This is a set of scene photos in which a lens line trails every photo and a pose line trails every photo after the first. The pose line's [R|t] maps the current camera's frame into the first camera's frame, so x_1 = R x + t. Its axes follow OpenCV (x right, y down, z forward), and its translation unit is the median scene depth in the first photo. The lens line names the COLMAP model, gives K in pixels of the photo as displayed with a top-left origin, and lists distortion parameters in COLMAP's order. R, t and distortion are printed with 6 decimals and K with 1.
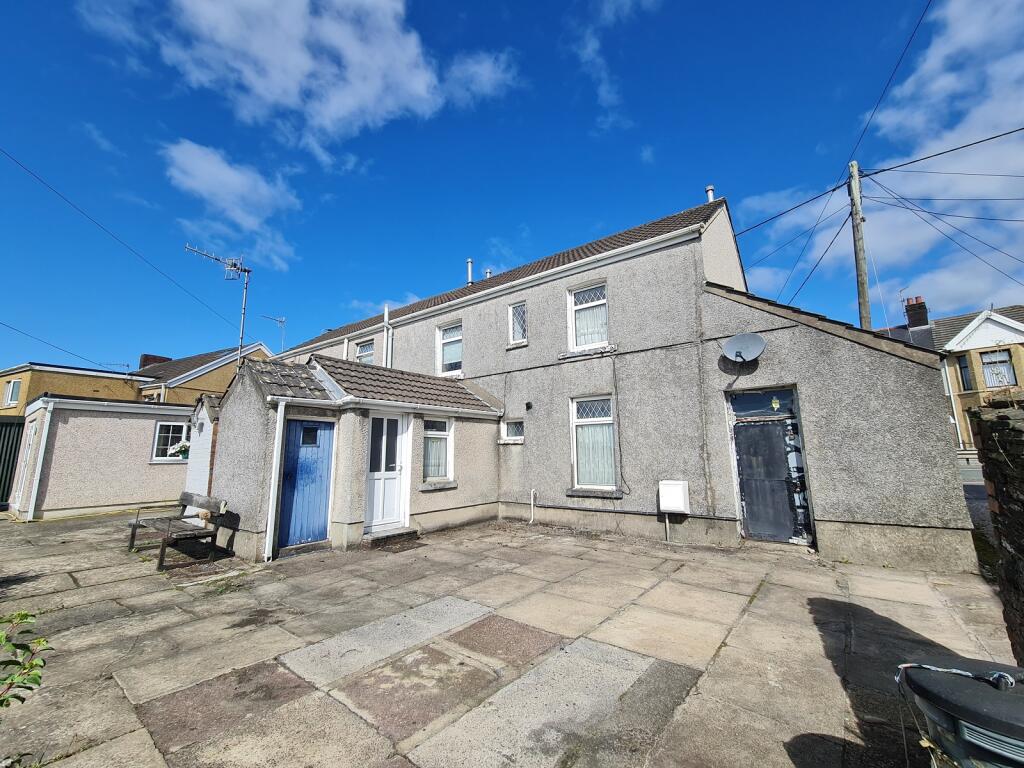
lens RADIAL K [[420.8, 0, 511.7], [0, 420.8, 382.2], [0, 0, 1]] dist [-0.003271, 0.000948]
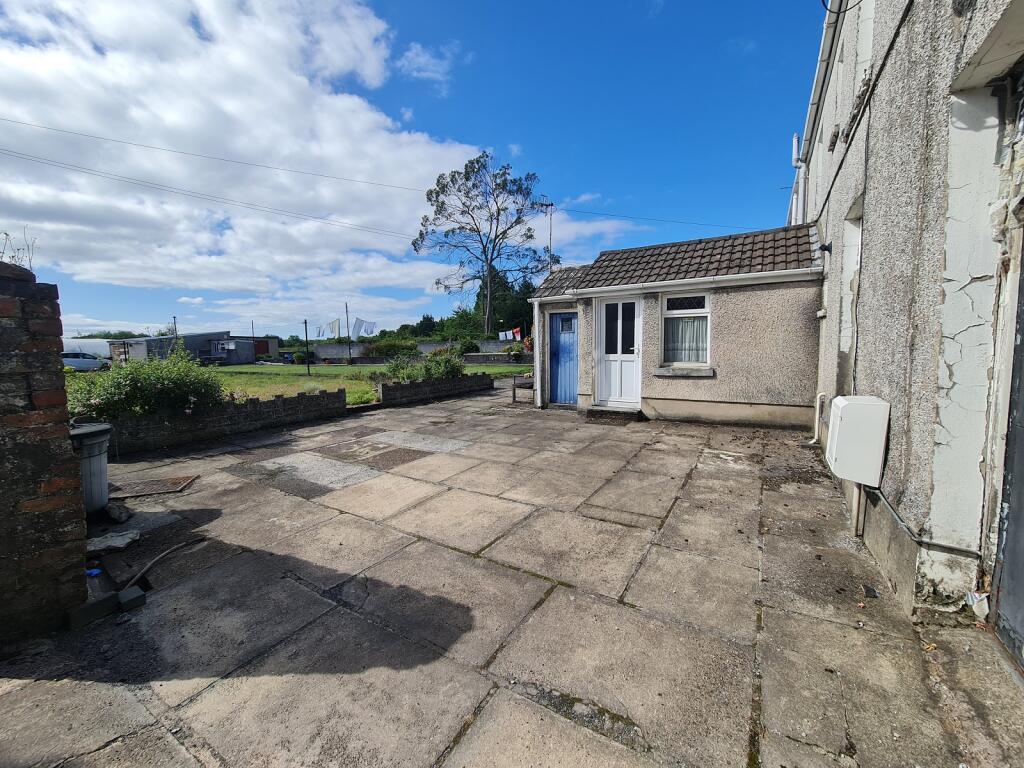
lens RADIAL K [[420.8, 0, 510.2], [0, 420.8, 380.3], [0, 0, 1]] dist [-0.003271, 0.000948]
pose [[0.091622, 0.090355, -0.991686, 0.895671], [0.181962, 0.977588, 0.105882, 0.142092], [0.979028, -0.190150, 0.073127, 0.791752]]
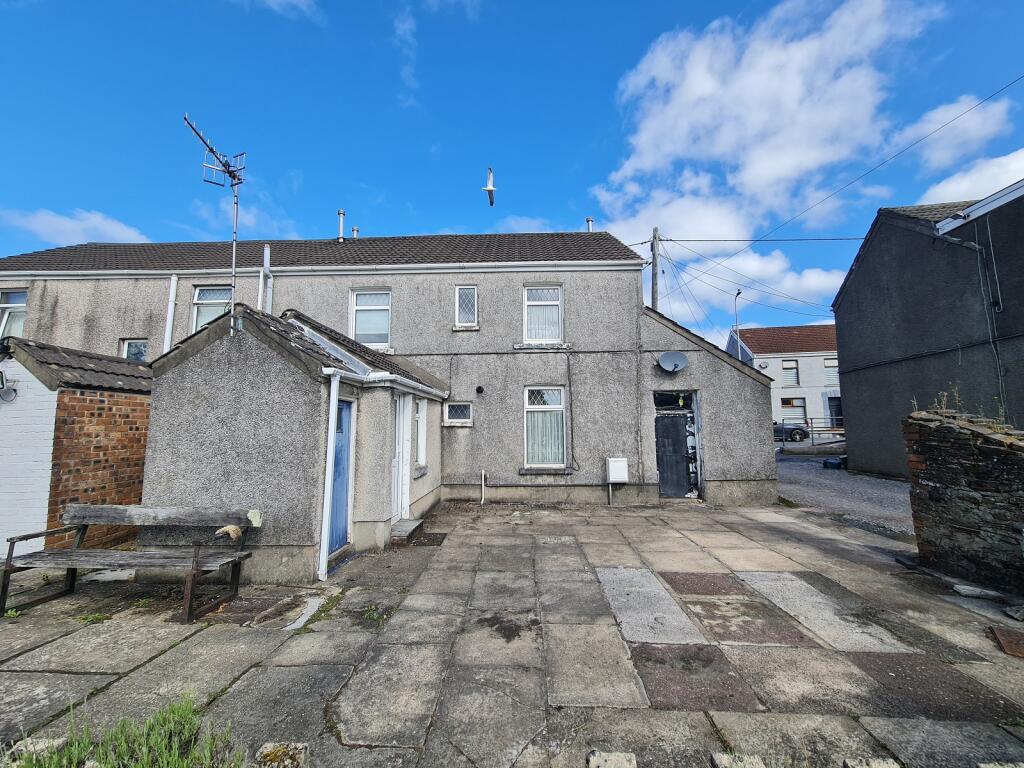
lens RADIAL K [[420.8, 0, 512.2], [0, 420.8, 382.9], [0, 0, 1]] dist [-0.003271, 0.000948]
pose [[0.813964, 0.067028, 0.577036, -0.761391], [-0.099821, 0.994685, 0.025264, 0.008138], [-0.572275, -0.078164, 0.816328, 0.188349]]
